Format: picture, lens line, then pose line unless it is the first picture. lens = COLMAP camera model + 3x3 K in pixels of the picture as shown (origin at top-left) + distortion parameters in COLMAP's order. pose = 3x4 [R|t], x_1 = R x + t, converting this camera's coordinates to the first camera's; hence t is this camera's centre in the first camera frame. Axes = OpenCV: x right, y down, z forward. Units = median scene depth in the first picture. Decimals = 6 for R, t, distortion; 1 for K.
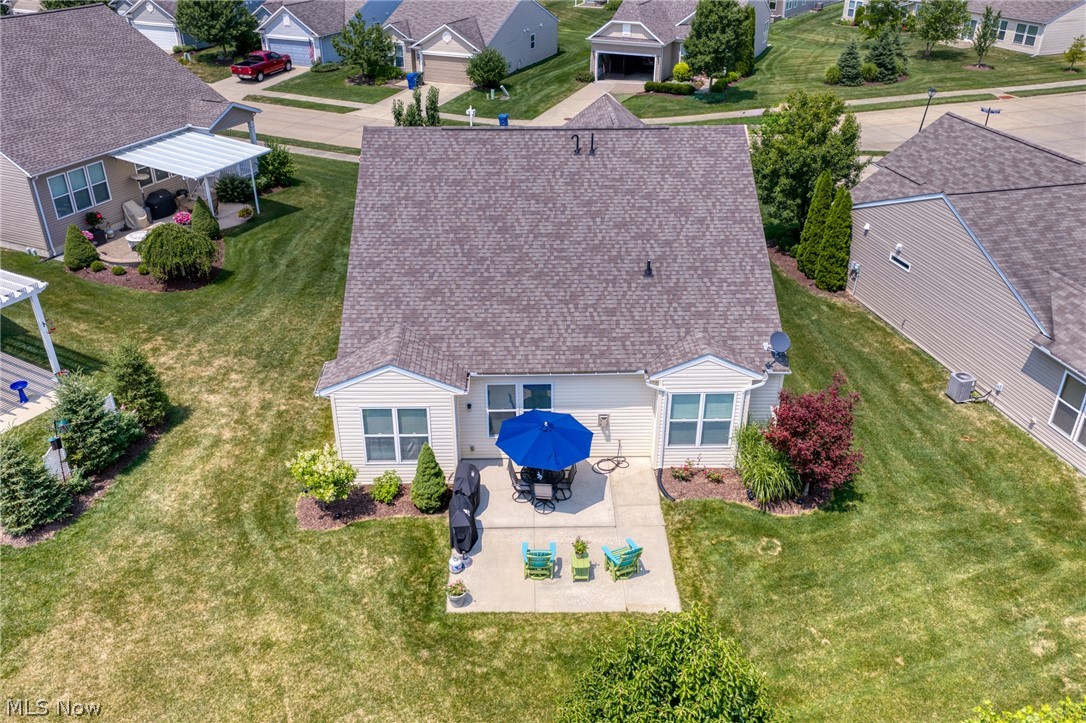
lens RADIAL K [[915.5, 0, 540.8], [0, 915.5, 364.3], [0, 0, 1]] dist [-0.015206, 0.021986]
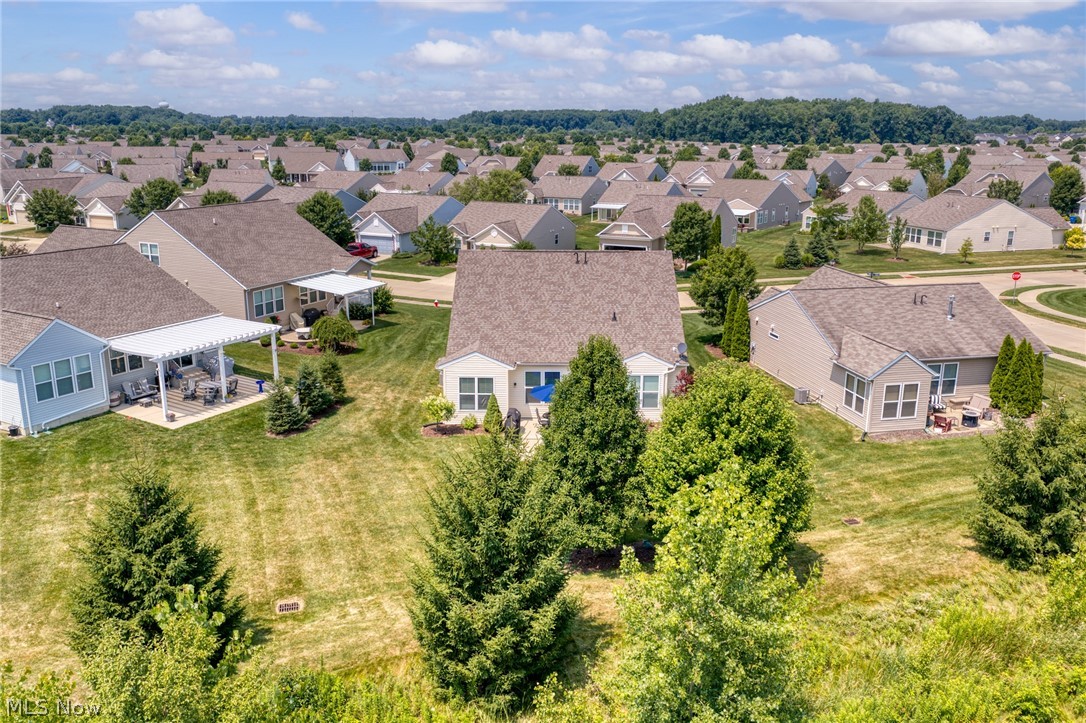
lens RADIAL K [[915.5, 0, 543.1], [0, 915.5, 356.1], [0, 0, 1]] dist [-0.015206, 0.021986]
pose [[0.999597, 0.009858, -0.026604, 0.021893], [-0.016122, 0.968965, -0.246673, 0.376948], [0.023346, 0.247002, 0.968734, -0.671918]]
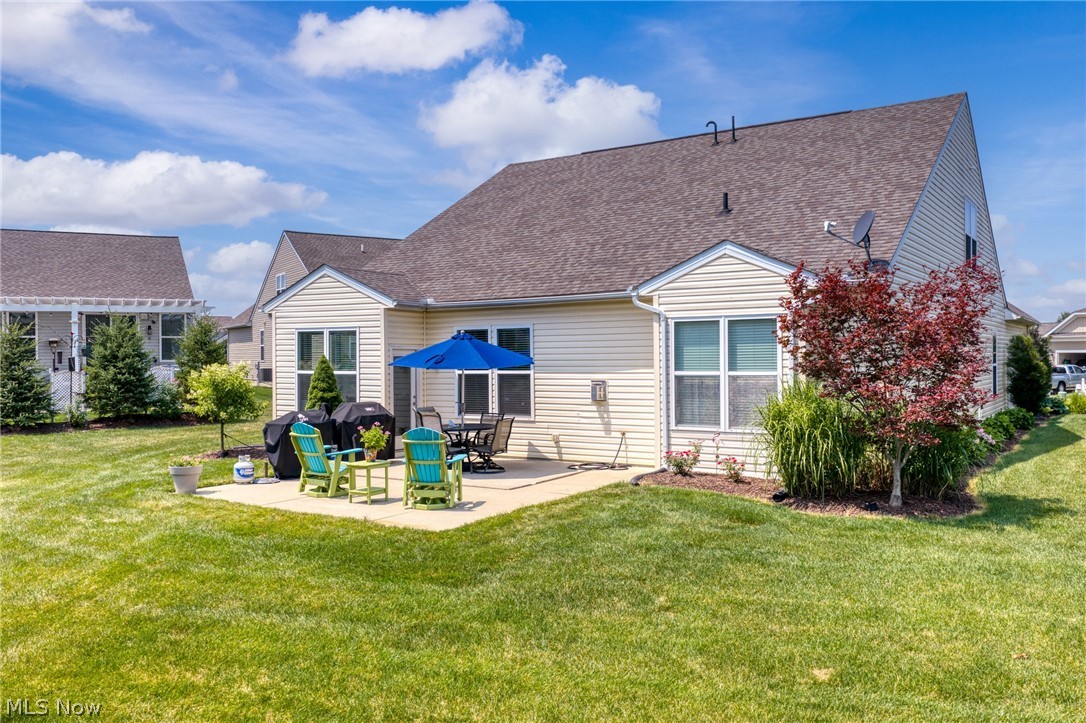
lens RADIAL K [[915.5, 0, 538.4], [0, 915.5, 365.0], [0, 0, 1]] dist [-0.015206, 0.021986]
pose [[0.818861, -0.003520, -0.573981, 0.342809], [-0.274541, 0.875778, -0.397040, 0.264977], [0.504077, 0.482702, 0.716174, 0.445176]]
